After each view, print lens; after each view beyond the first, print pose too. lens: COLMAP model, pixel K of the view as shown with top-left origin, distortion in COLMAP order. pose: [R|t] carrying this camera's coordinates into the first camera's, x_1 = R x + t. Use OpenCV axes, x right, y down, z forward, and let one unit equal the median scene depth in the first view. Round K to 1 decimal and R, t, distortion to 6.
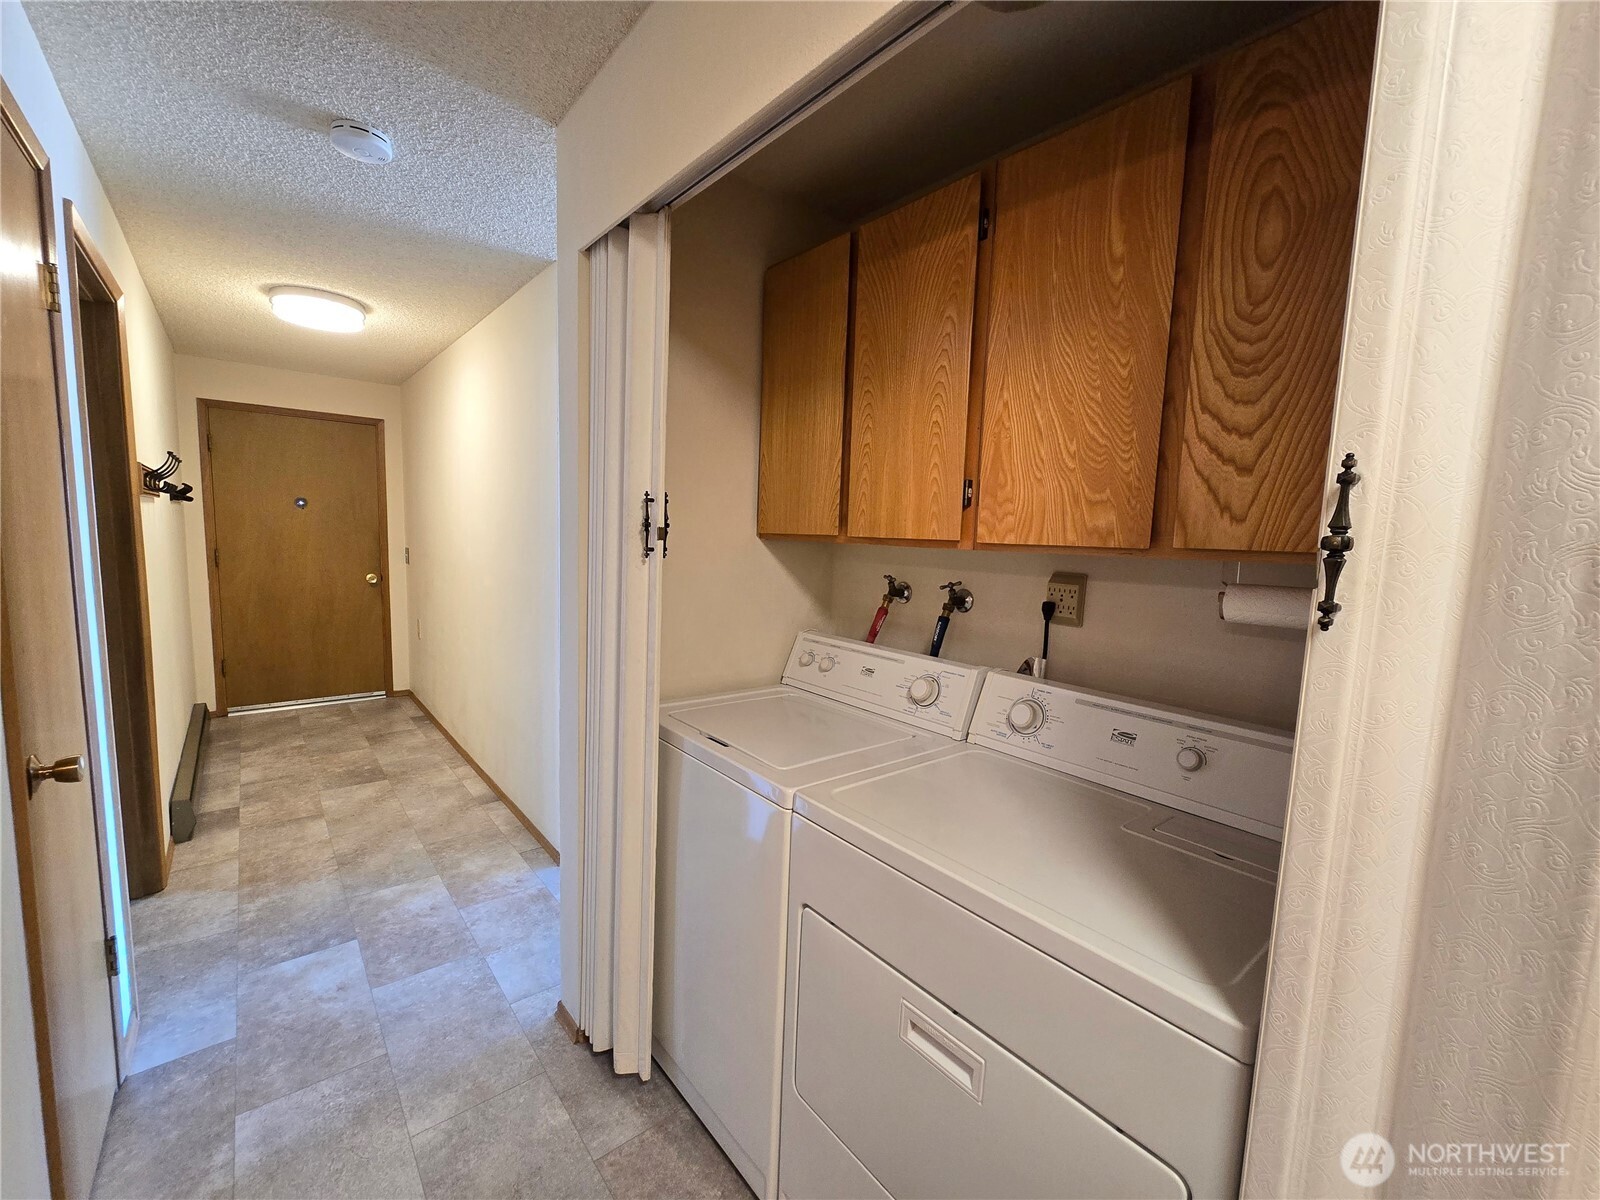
lens RADIAL K [[654.3, 0, 801.3], [0, 654.3, 609.0], [0, 0, 1]] dist [-0.002097, 0.000111]
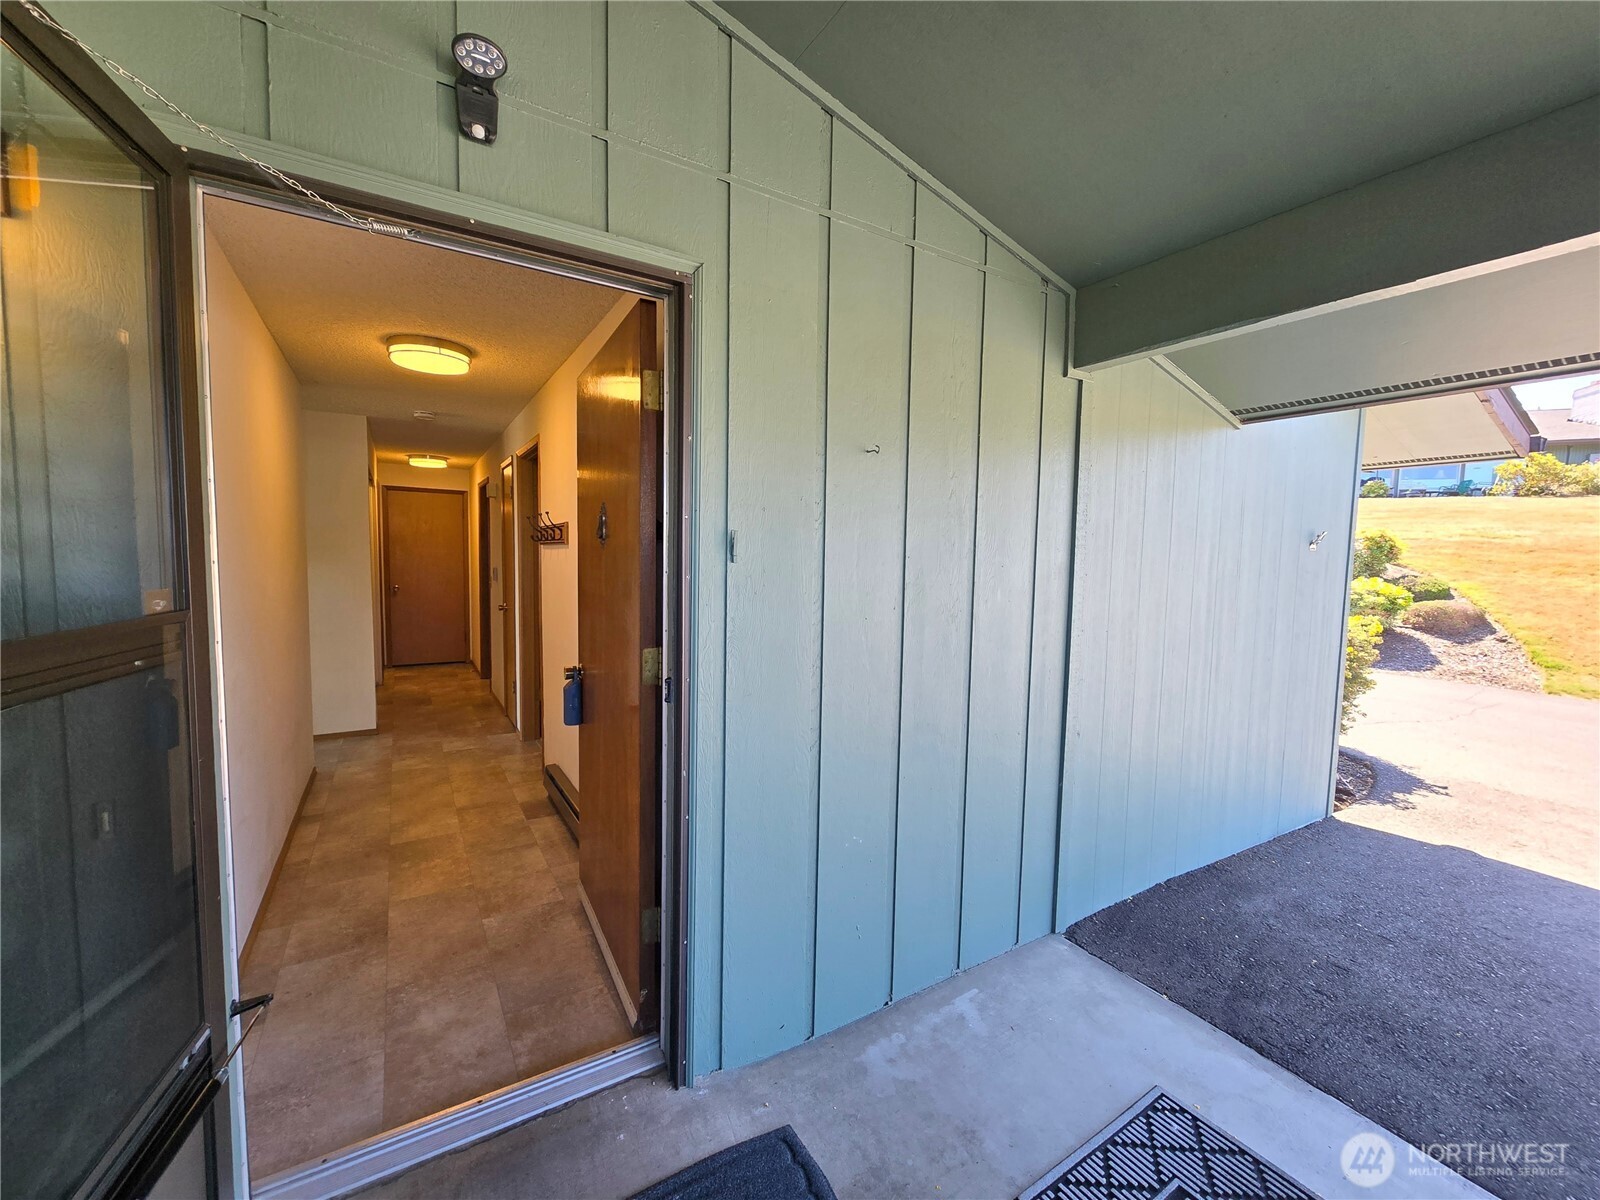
lens RADIAL K [[656.2, 0, 799.8], [0, 656.2, 607.6], [0, 0, 1]] dist [-0.002026, -0.000060]
pose [[-0.987008, -0.064596, 0.147117, -1.631298], [-0.034876, 0.979927, 0.196284, -0.311529], [-0.156843, 0.188603, -0.969448, 2.165987]]
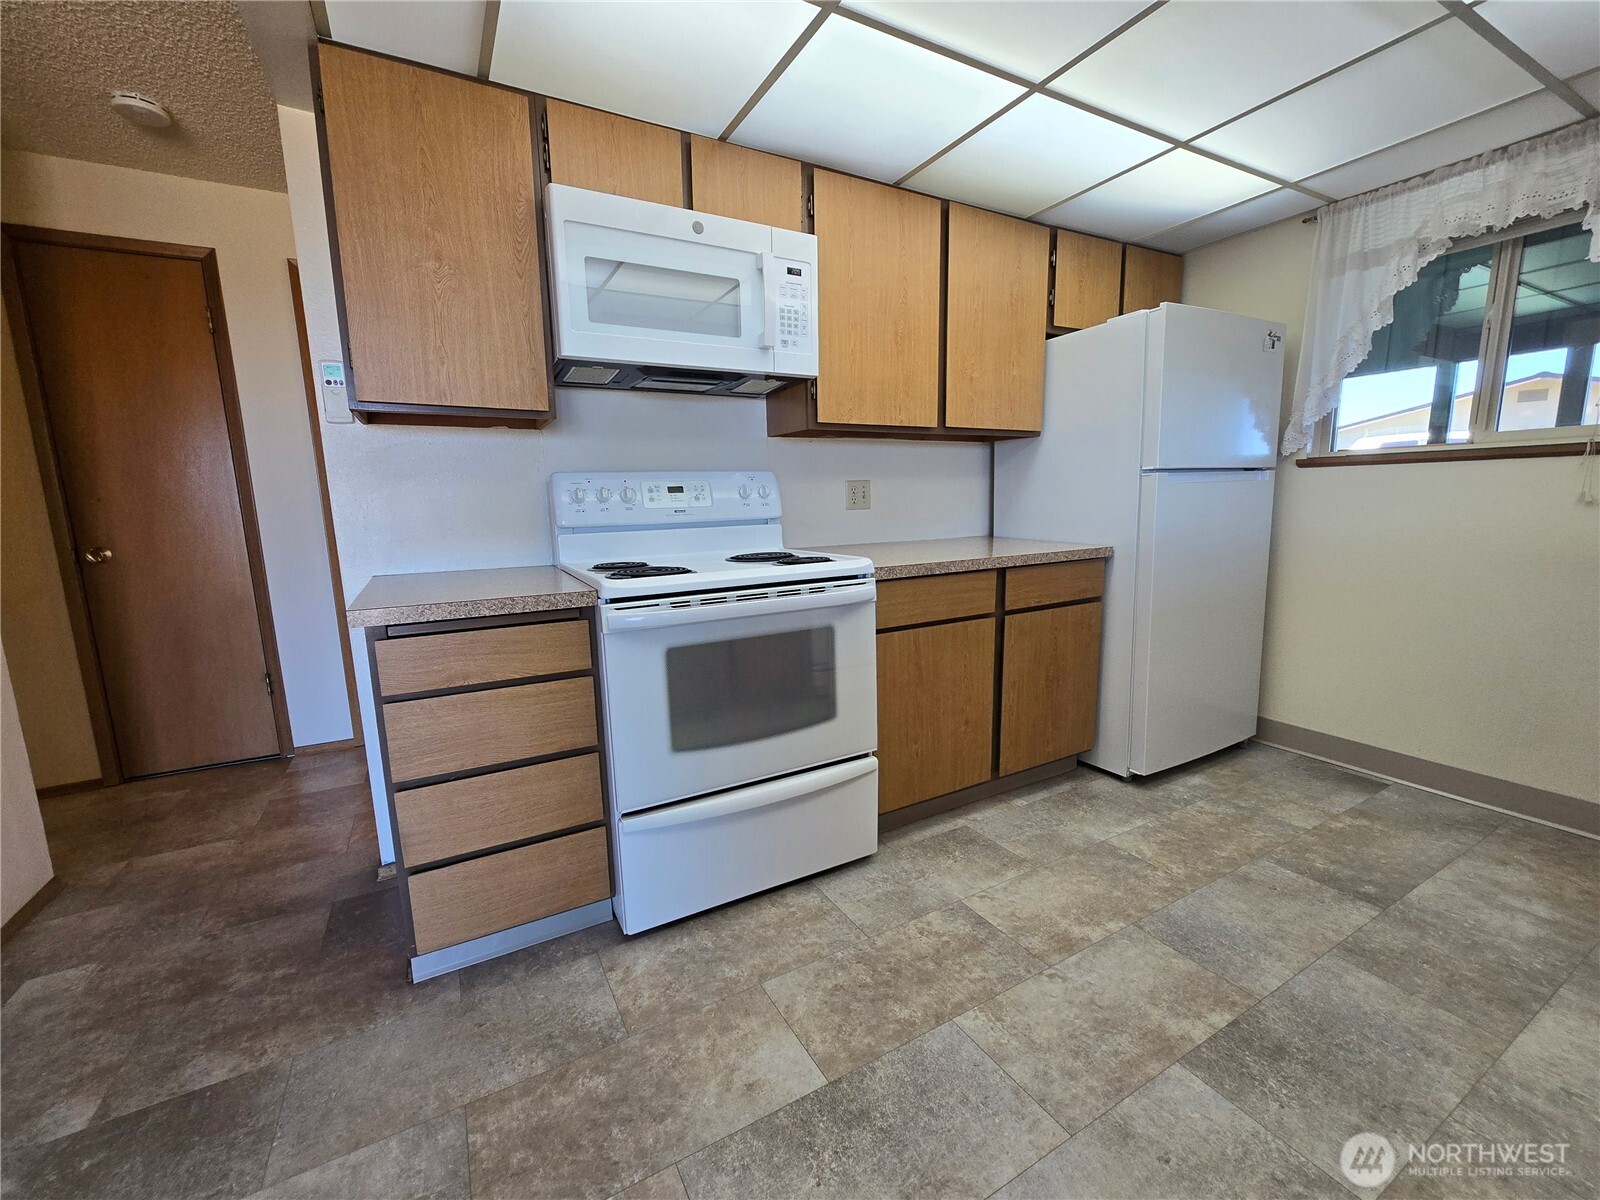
lens RADIAL K [[657.5, 0, 802.0], [0, 657.5, 607.2], [0, 0, 1]] dist [-0.001409, 0.000258]
pose [[-0.190603, 0.130339, -0.972976, 0.245658], [-0.098643, 0.983587, 0.151084, -0.063815], [0.976699, 0.124775, -0.174617, 1.540946]]
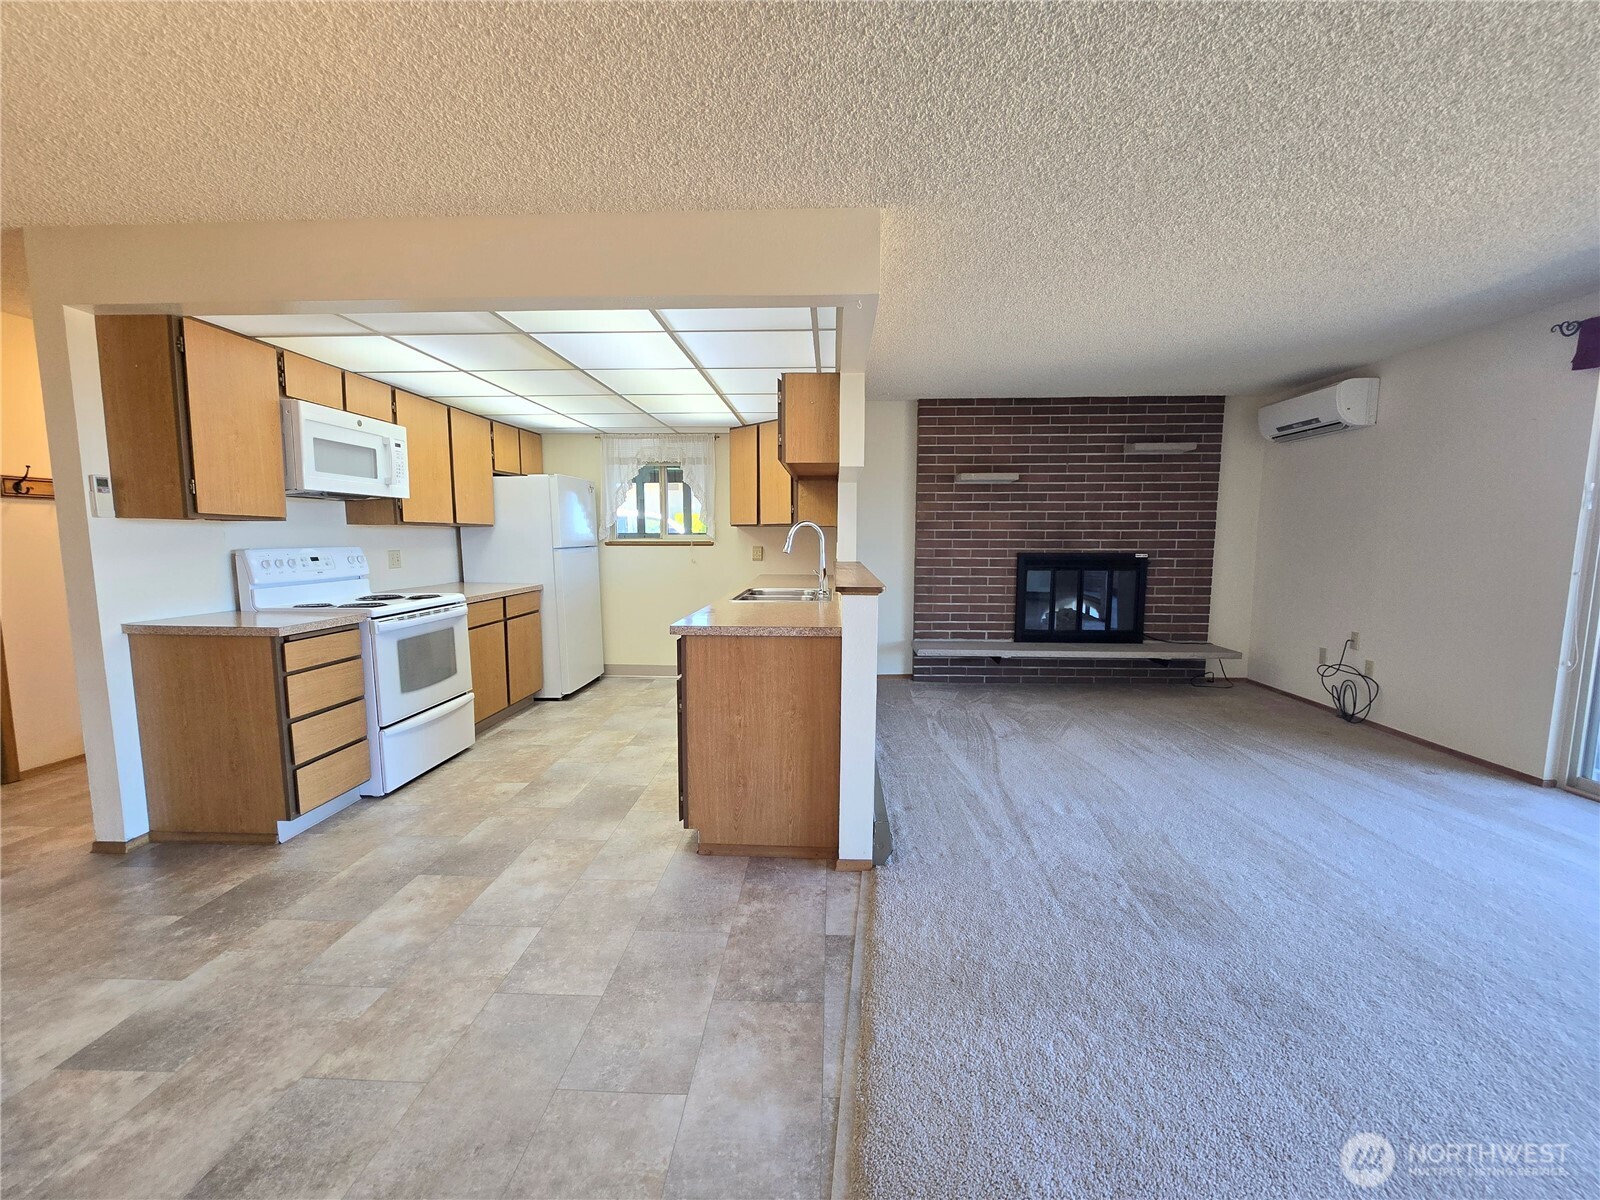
lens RADIAL K [[654.3, 0, 801.3], [0, 654.3, 609.0], [0, 0, 1]] dist [-0.002097, 0.000111]
pose [[0.732736, 0.040879, -0.679284, 1.020424], [-0.054468, 0.998515, 0.001336, -0.026063], [0.678330, 0.036020, 0.733874, 0.962556]]
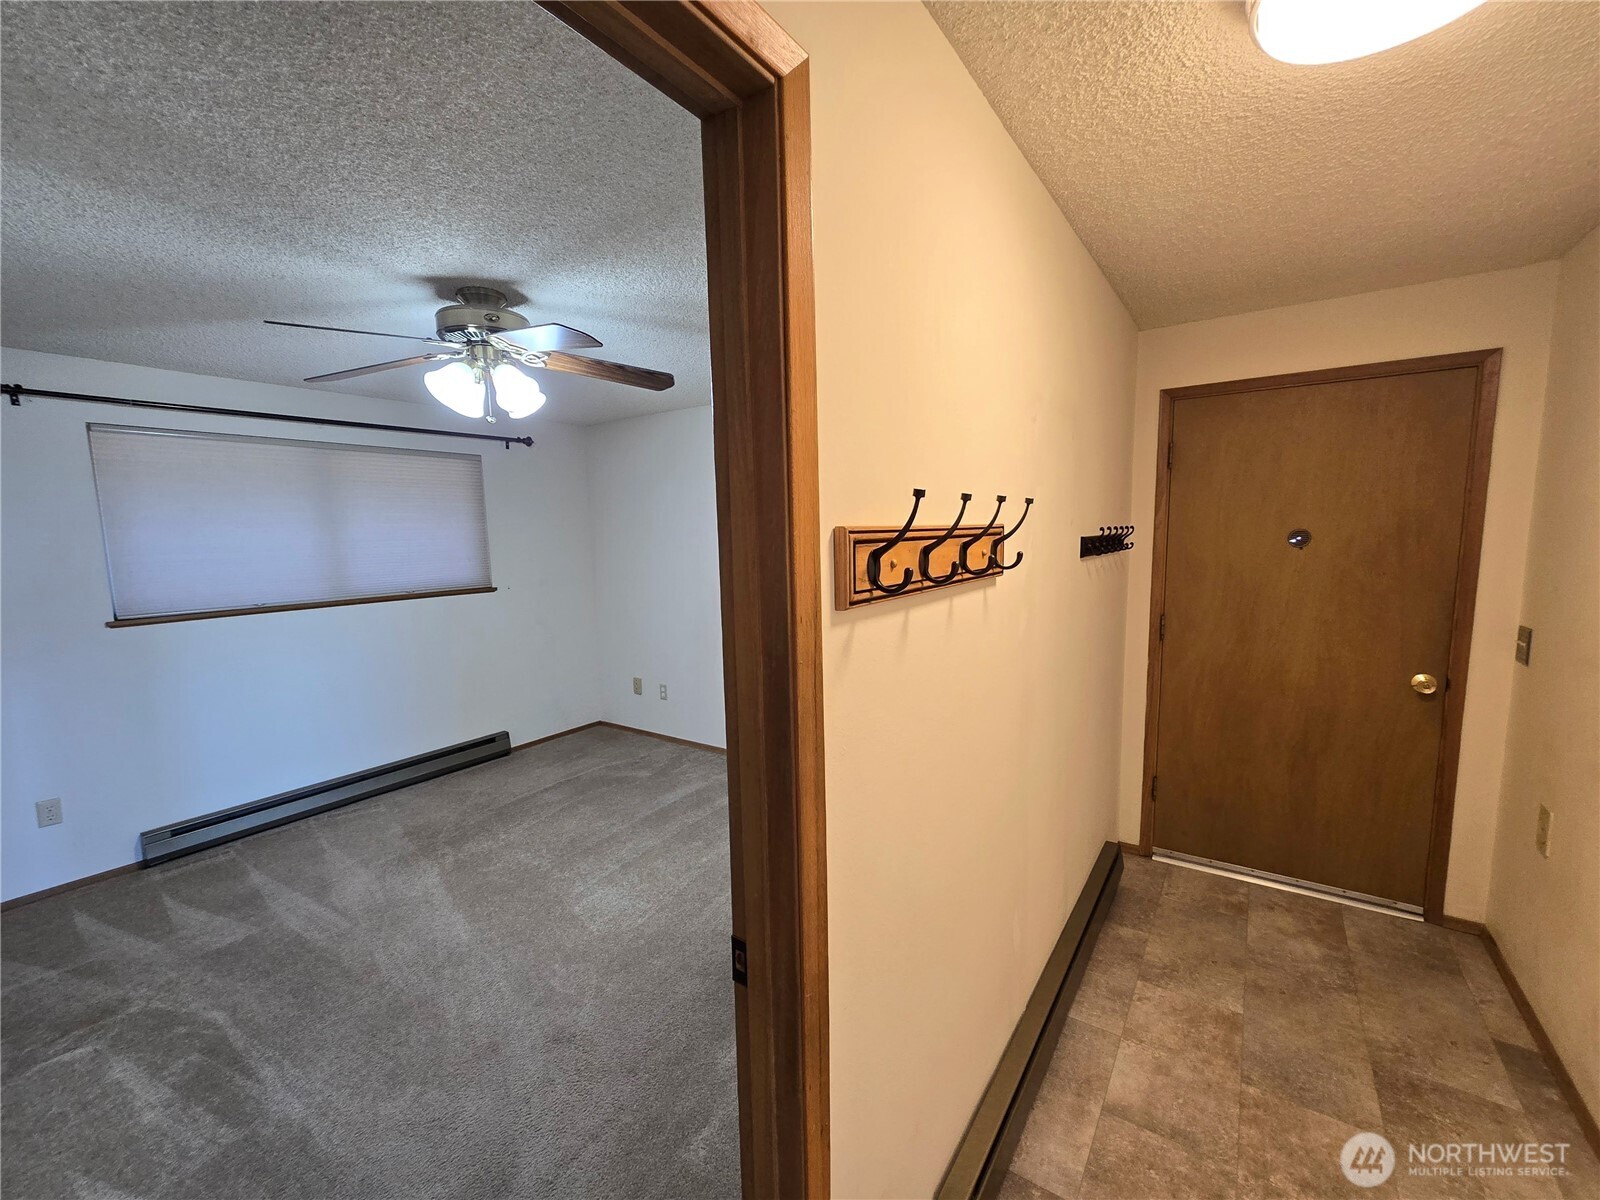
lens RADIAL K [[661.2, 0, 797.8], [0, 661.2, 607.7], [0, 0, 1]] dist [-0.006731, 0.003138]
pose [[0.254454, 0.073769, -0.964267, -0.536324], [-0.081861, 0.995151, 0.054530, -0.163719], [0.963614, 0.065060, 0.259259, 0.730594]]
